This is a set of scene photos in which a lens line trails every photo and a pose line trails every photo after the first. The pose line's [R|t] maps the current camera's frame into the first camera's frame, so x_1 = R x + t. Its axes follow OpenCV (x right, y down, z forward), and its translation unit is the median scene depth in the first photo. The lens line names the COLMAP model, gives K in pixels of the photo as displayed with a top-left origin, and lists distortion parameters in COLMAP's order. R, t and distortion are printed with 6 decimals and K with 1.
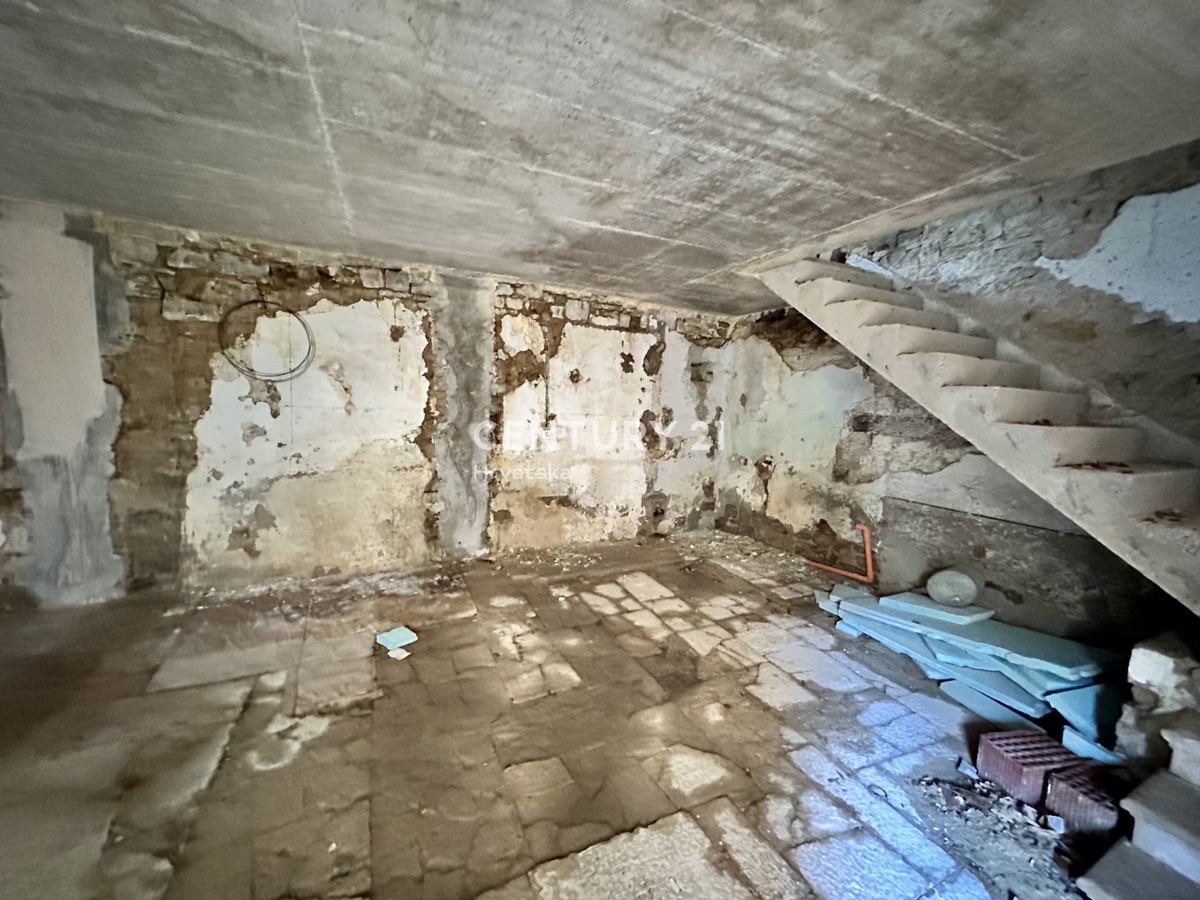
lens RADIAL K [[476.1, 0, 601.8], [0, 476.1, 451.2], [0, 0, 1]] dist [-0.003146, 0.000099]
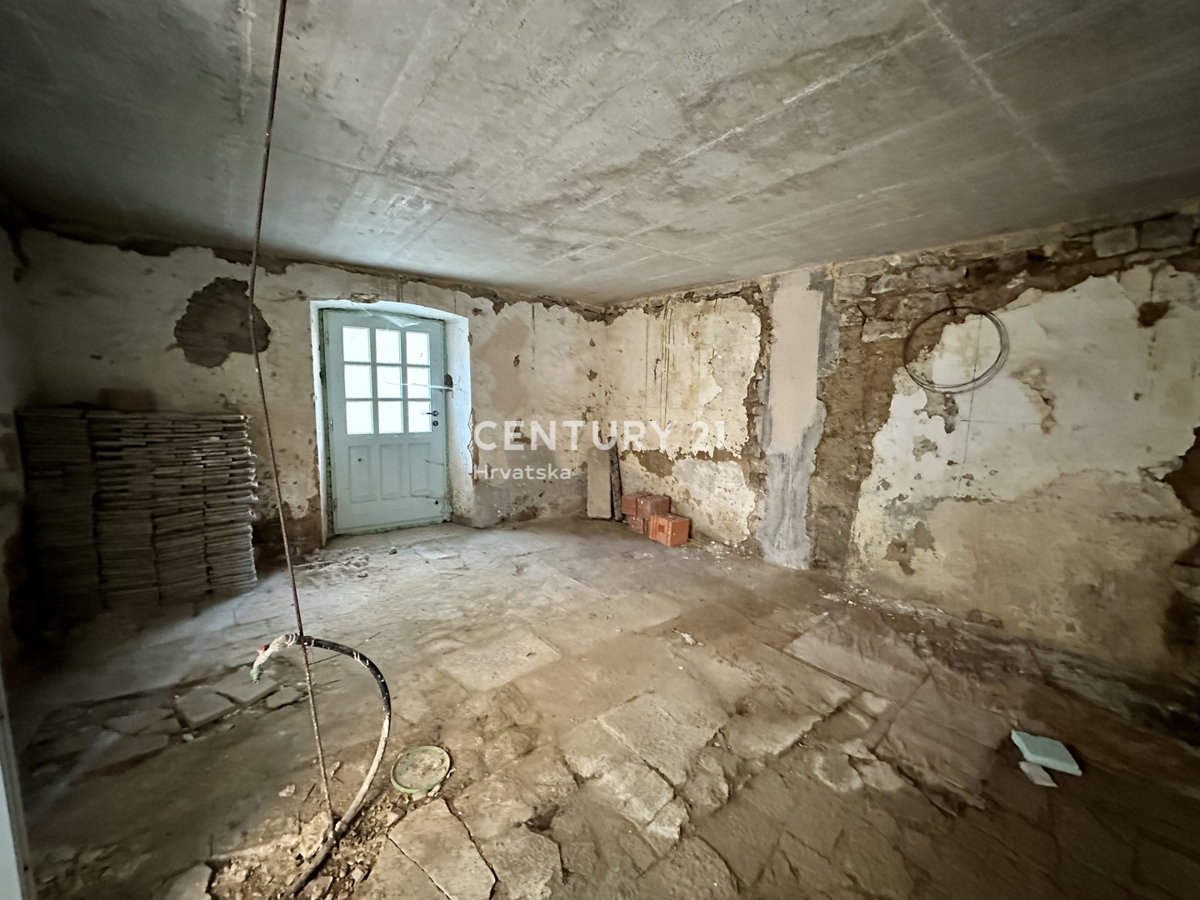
lens RADIAL K [[476.1, 0, 601.1], [0, 476.1, 451.3], [0, 0, 1]] dist [-0.003146, 0.000099]
pose [[0.225116, 0.077043, -0.971281, 0.059237], [-0.112333, 0.992274, 0.052673, -0.008298], [0.967835, 0.097250, 0.232031, 0.148266]]
